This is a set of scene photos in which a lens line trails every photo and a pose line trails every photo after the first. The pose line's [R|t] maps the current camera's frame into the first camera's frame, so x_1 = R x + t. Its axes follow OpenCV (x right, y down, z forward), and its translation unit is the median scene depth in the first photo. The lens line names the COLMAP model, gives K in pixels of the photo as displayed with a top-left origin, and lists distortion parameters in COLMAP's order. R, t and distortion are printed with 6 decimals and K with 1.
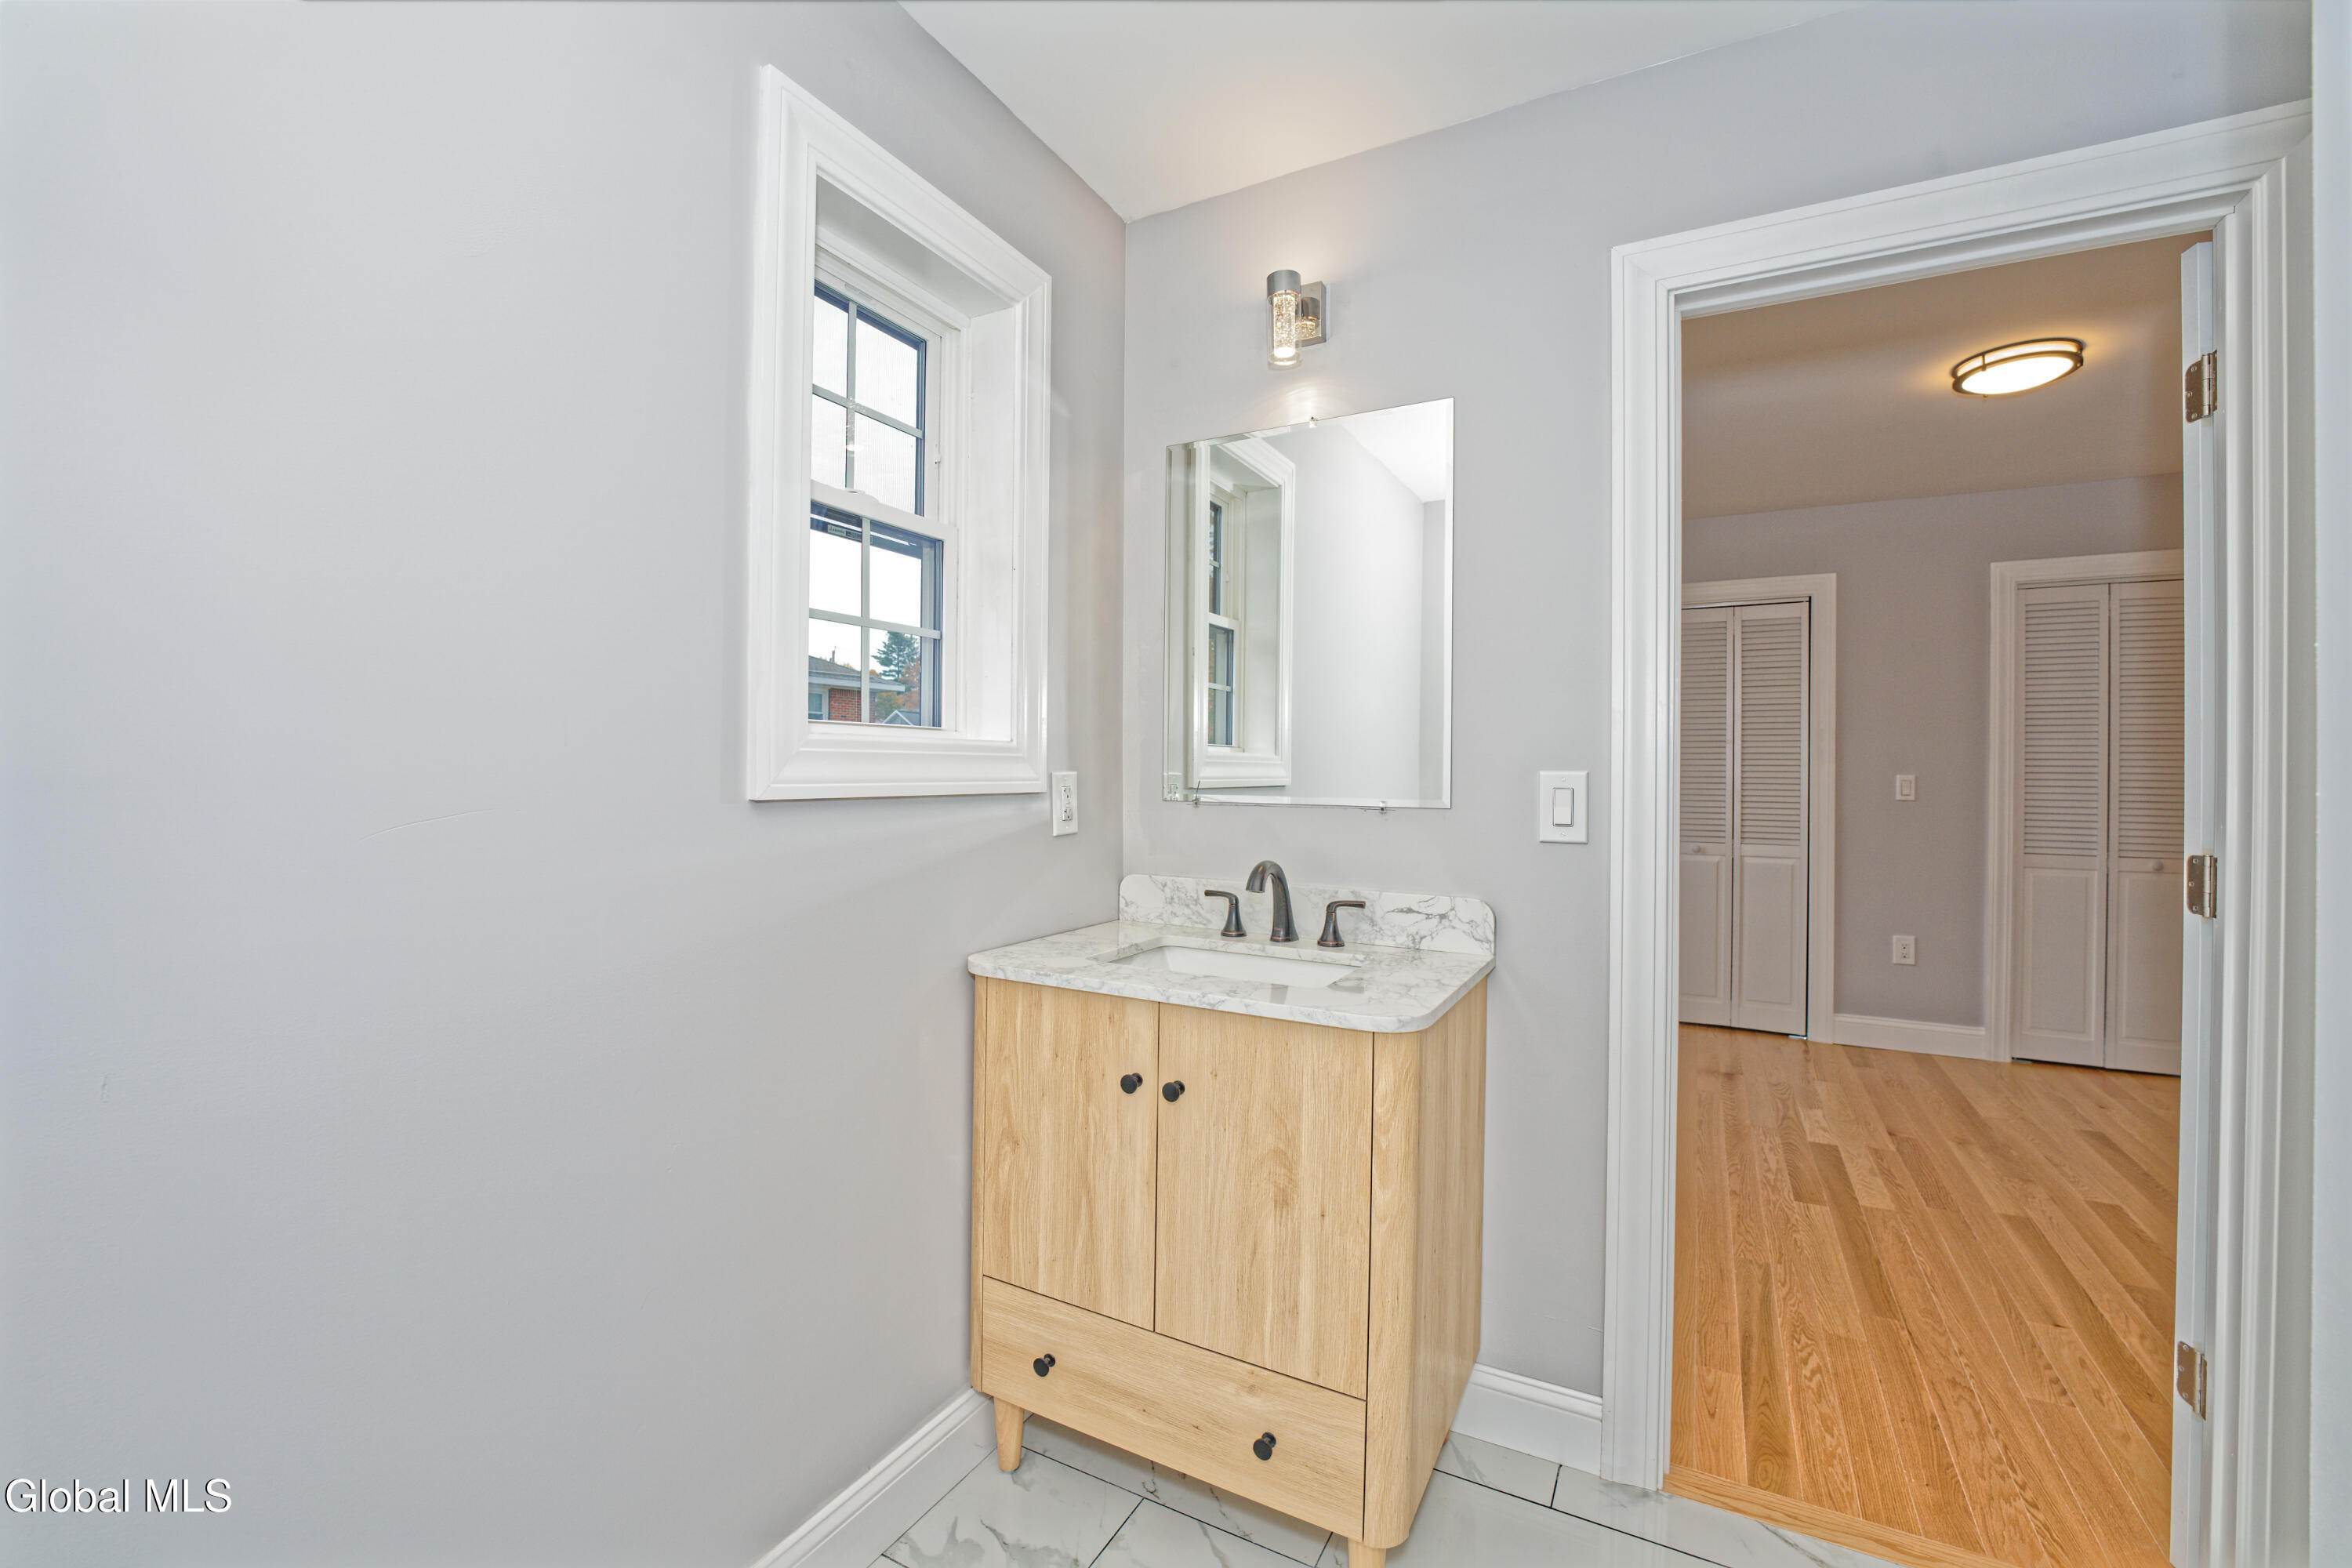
lens RADIAL K [[950.7, 0, 1182.0], [0, 950.7, 785.3], [0, 0, 1]] dist [-0.027517, 0.000052]
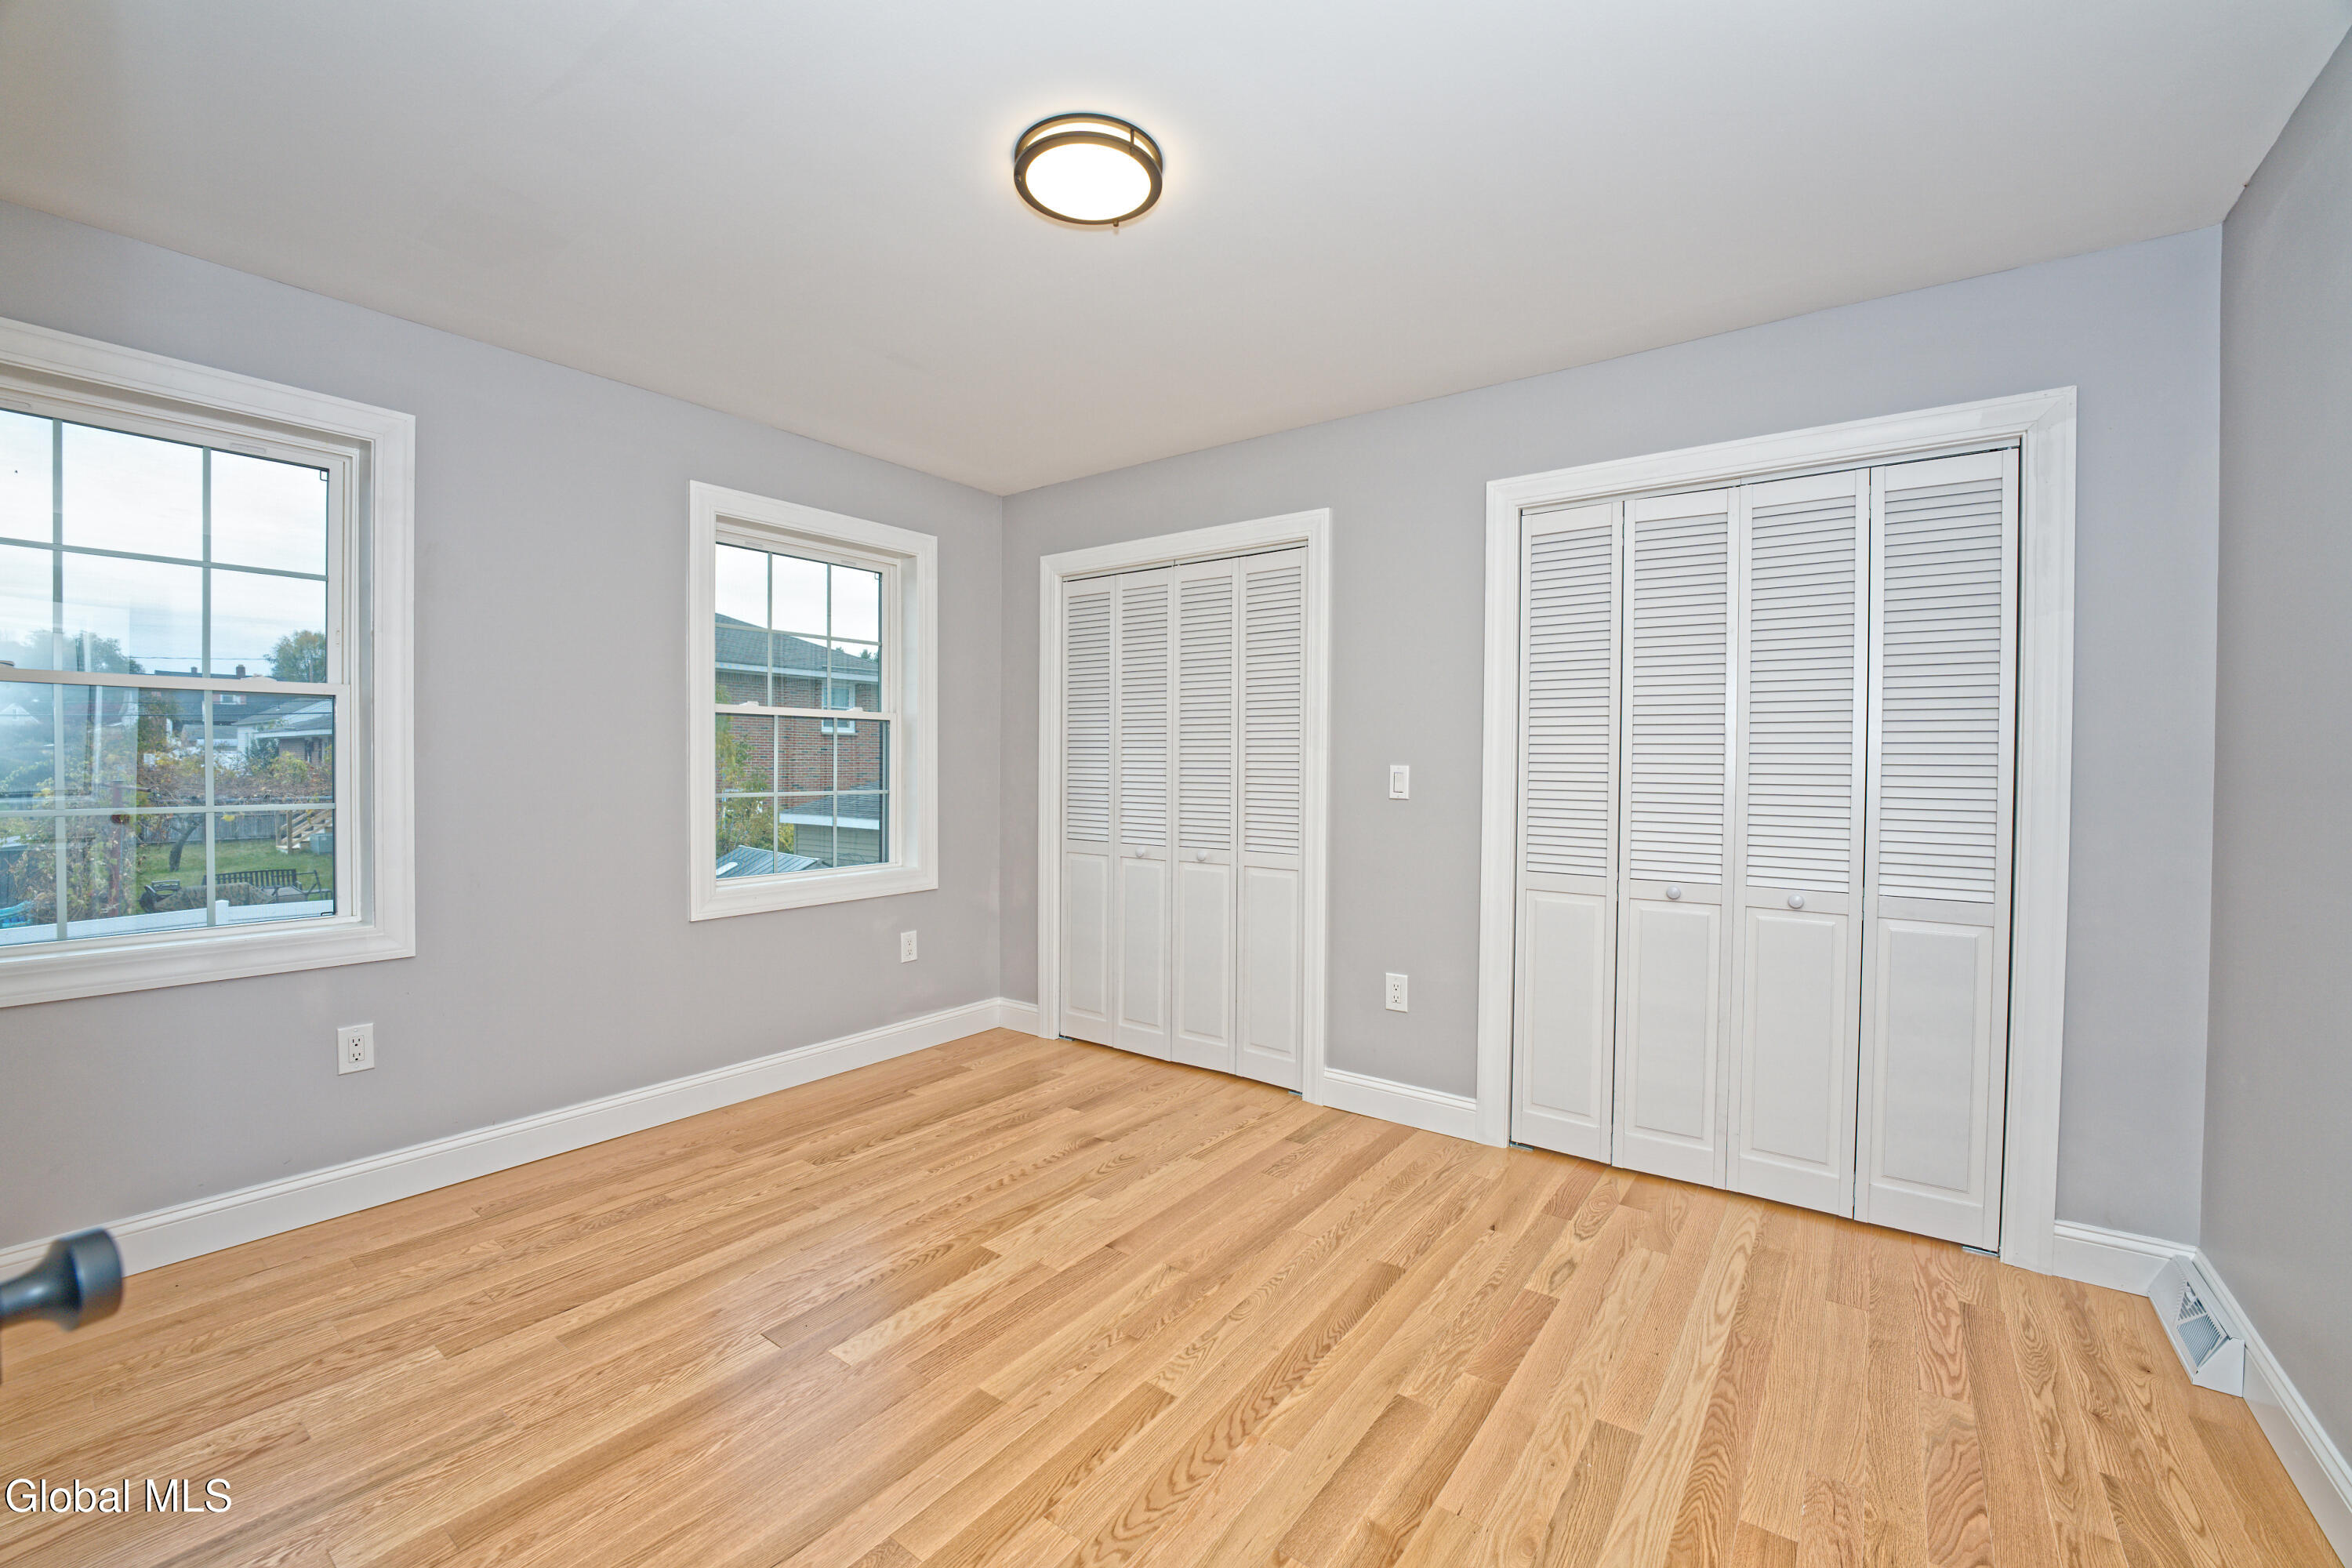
lens RADIAL K [[950.7, 0, 1182.0], [0, 950.7, 785.3], [0, 0, 1]] dist [-0.027517, 0.000052]
pose [[0.991539, 0.007297, -0.129607, 0.914890], [-0.006947, 0.999971, 0.003152, 0.005472], [0.129626, -0.002225, 0.991560, 0.263208]]
